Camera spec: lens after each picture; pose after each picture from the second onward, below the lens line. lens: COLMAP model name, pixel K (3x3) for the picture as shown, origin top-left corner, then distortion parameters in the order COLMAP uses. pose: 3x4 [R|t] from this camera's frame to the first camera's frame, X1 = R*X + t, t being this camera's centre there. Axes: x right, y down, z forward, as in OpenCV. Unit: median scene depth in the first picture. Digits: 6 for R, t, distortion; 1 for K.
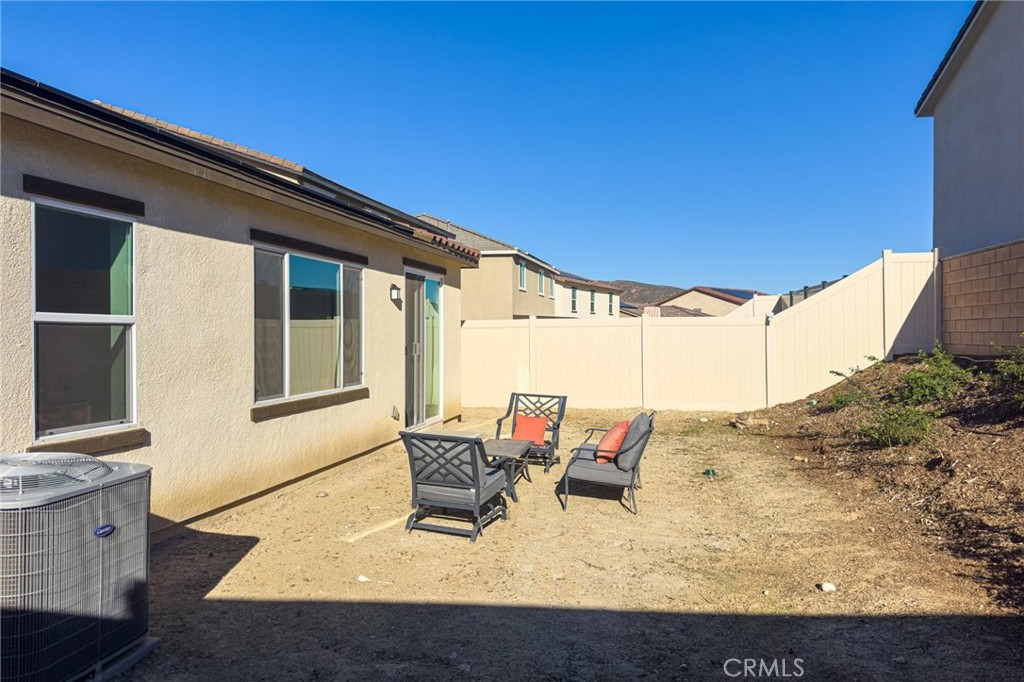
lens RADIAL K [[727.0, 0, 512.0], [0, 727.0, 341.0], [0, 0, 1]] dist [0.144993, -0.193517]
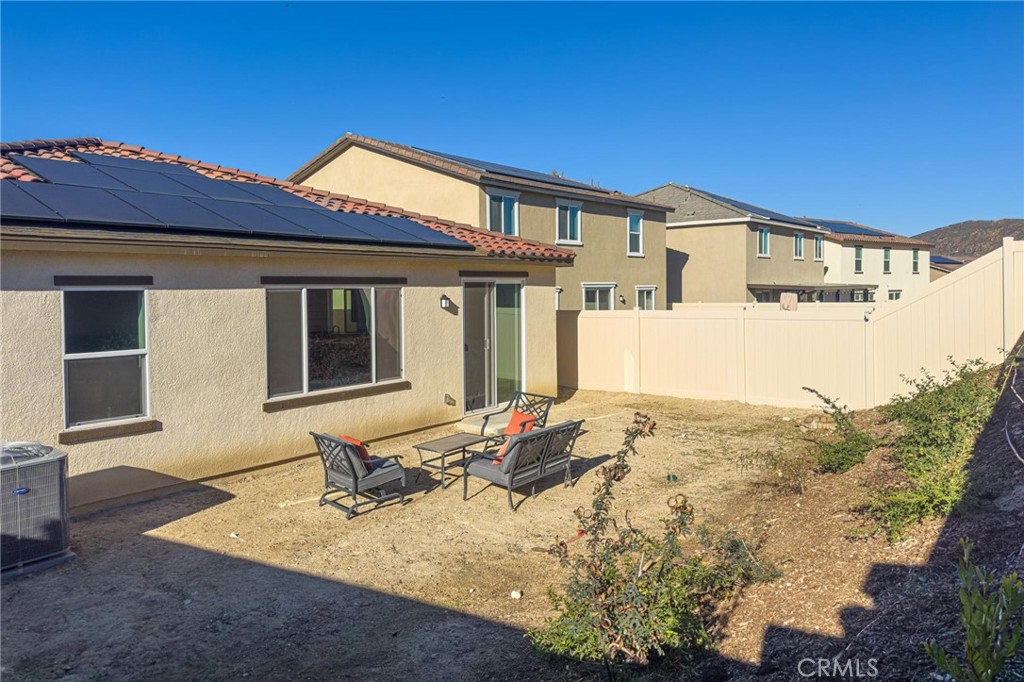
lens RADIAL K [[711.4, 0, 508.2], [0, 711.4, 302.1], [0, 0, 1]] dist [0.139239, -0.187608]
pose [[0.901258, -0.001601, -0.433279, 0.671044], [0.006031, 0.999943, 0.008849, -0.111800], [0.433240, -0.010588, 0.901216, -0.045086]]
